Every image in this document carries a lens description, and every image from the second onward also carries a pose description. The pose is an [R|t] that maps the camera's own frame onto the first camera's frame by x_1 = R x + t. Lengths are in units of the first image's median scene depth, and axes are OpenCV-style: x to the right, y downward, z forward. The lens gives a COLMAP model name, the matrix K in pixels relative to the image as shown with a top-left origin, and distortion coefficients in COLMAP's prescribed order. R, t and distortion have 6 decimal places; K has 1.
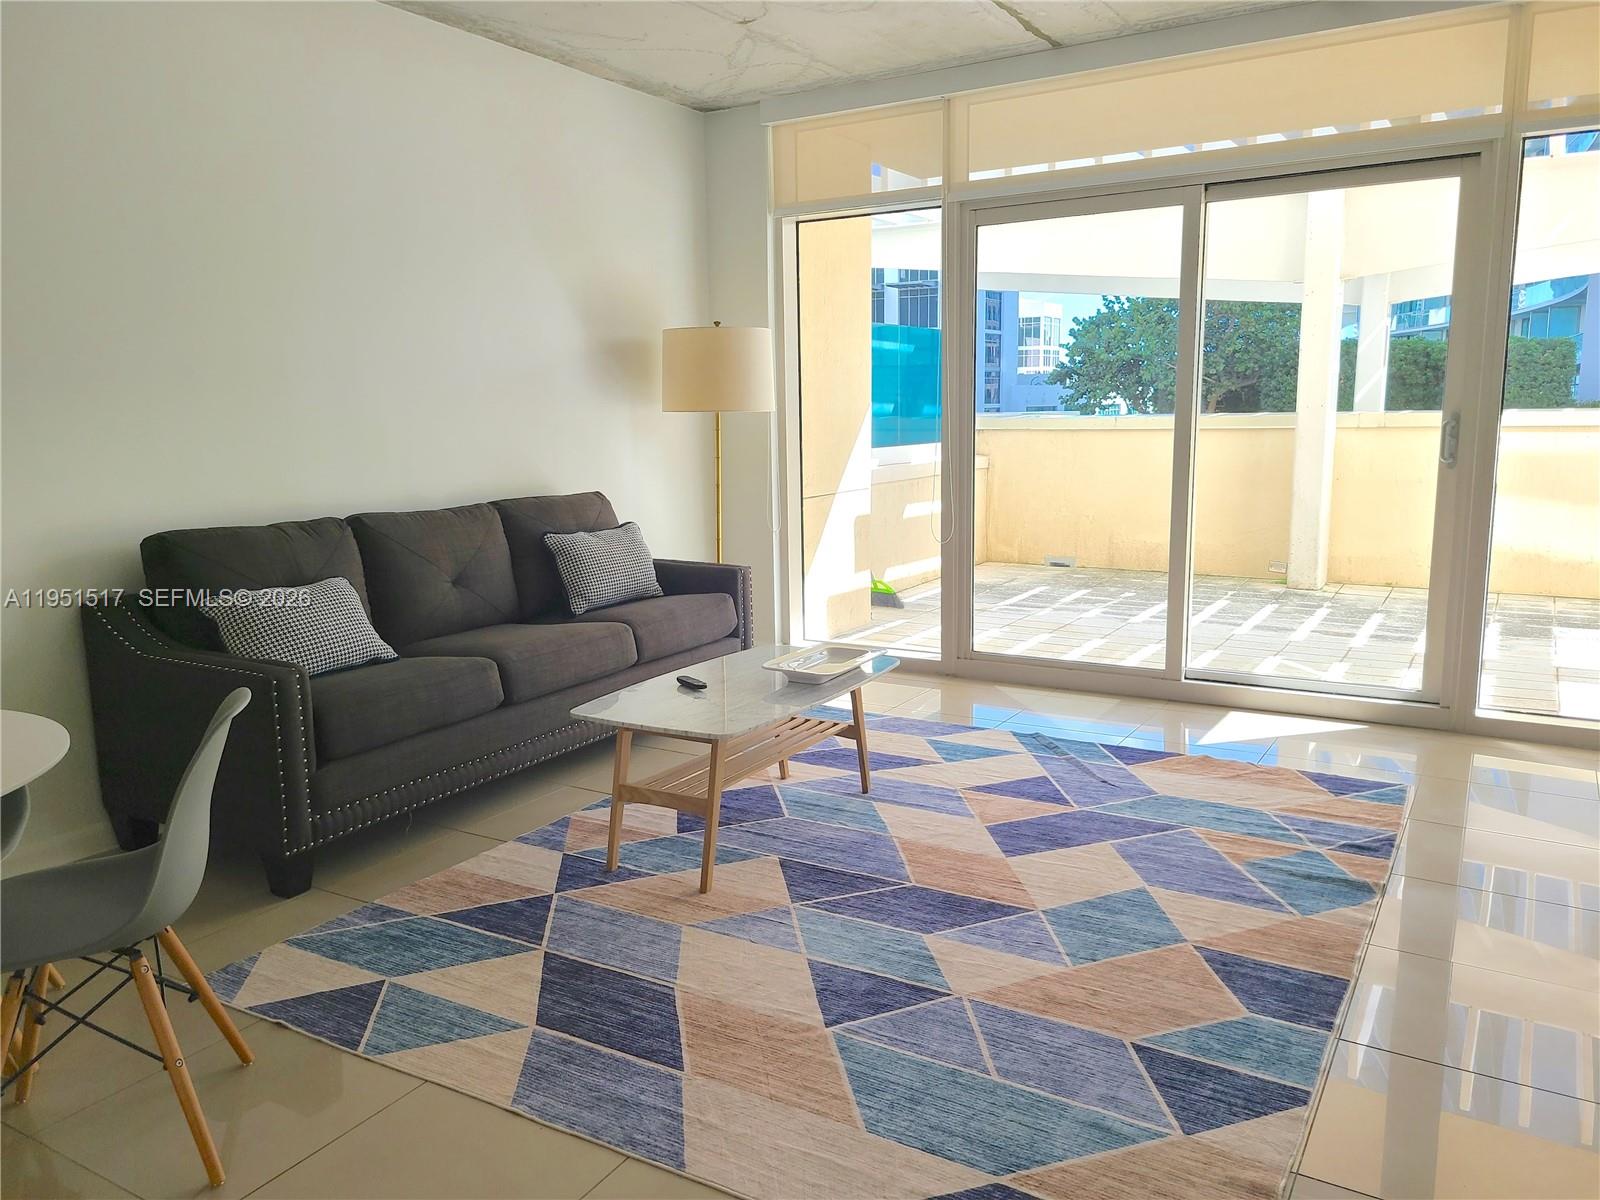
lens RADIAL K [[1205.5, 0, 797.8], [0, 1205.5, 595.7], [0, 0, 1]] dist [0.074808, -0.060958]
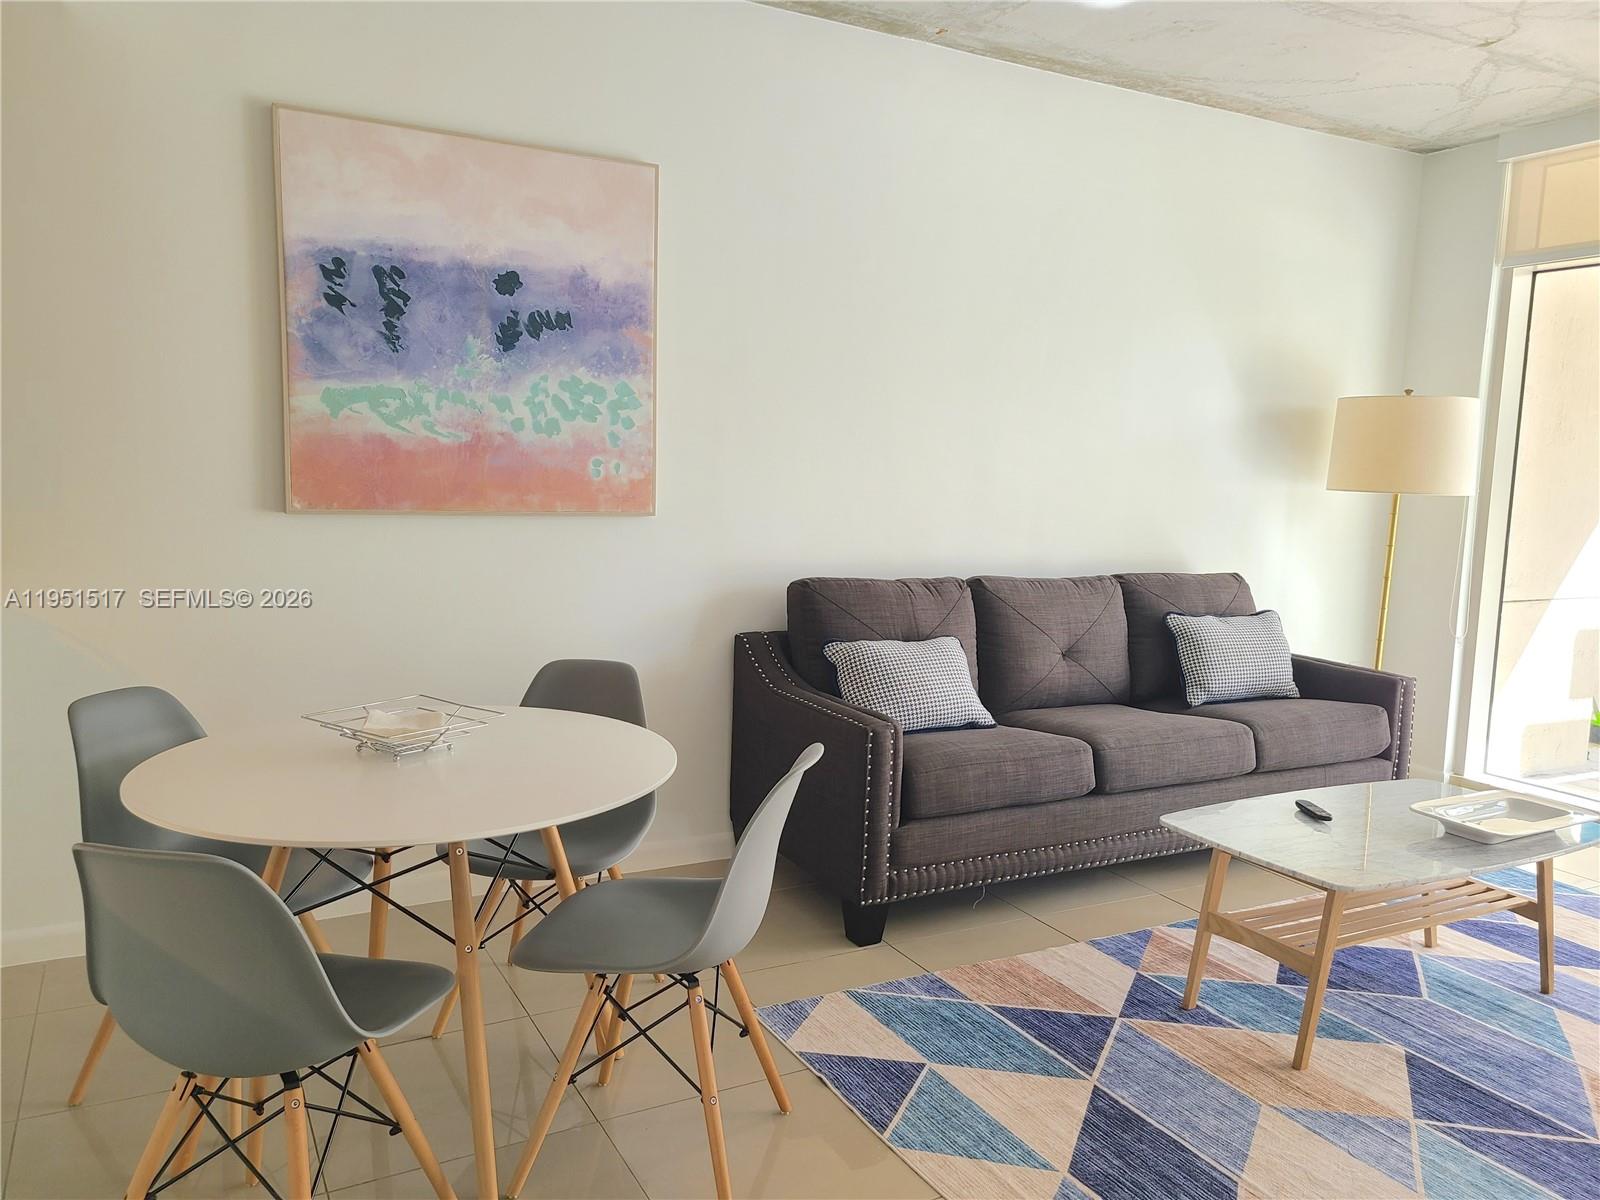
lens RADIAL K [[1205.5, 0, 794.2], [0, 1205.5, 597.0], [0, 0, 1]] dist [0.074808, -0.060958]
pose [[0.860238, 0.099508, -0.500089, 0.012658], [-0.125181, 0.991971, -0.017950, -0.015744], [0.494287, 0.078043, 0.865788, 0.066303]]
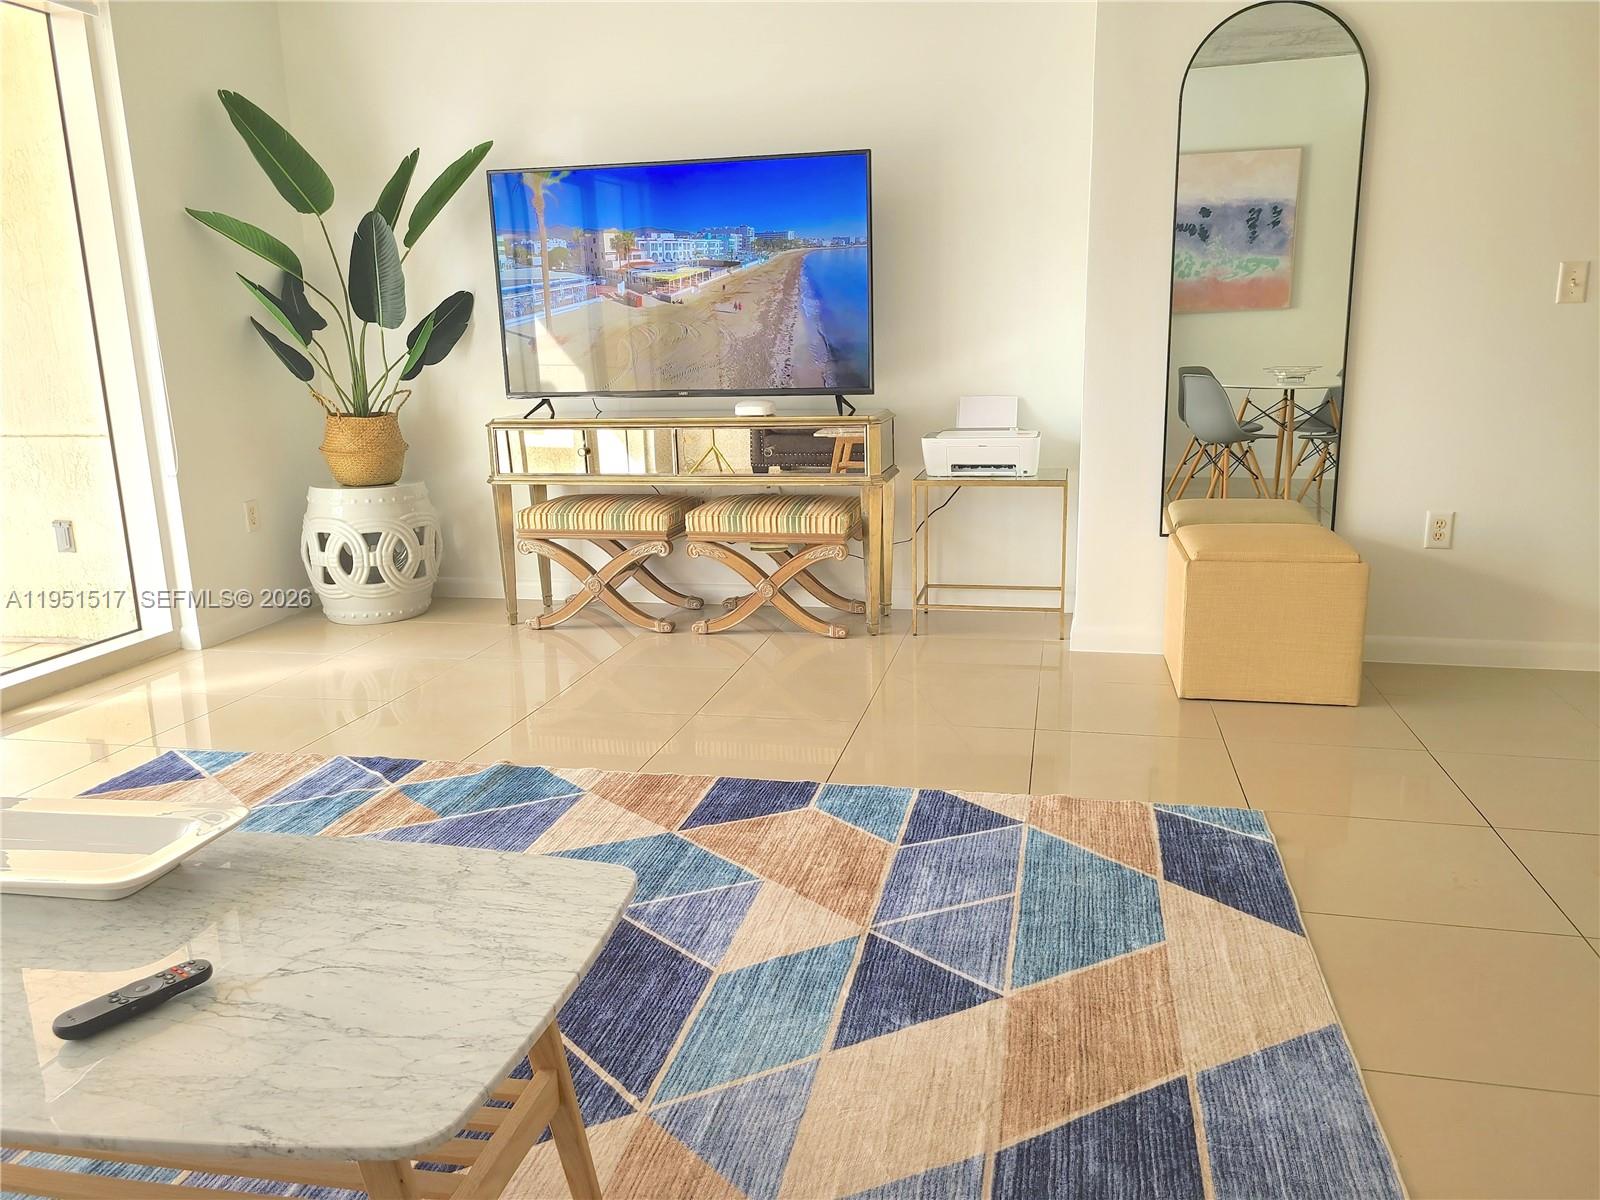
lens RADIAL K [[1205.5, 0, 811.1], [0, 1205.5, 599.7], [0, 0, 1]] dist [0.074808, -0.060958]
pose [[-0.334105, -0.182790, 0.924641, -0.443938], [0.174625, 0.952026, 0.251302, -0.085050], [-0.926218, 0.245426, -0.286157, 0.902672]]
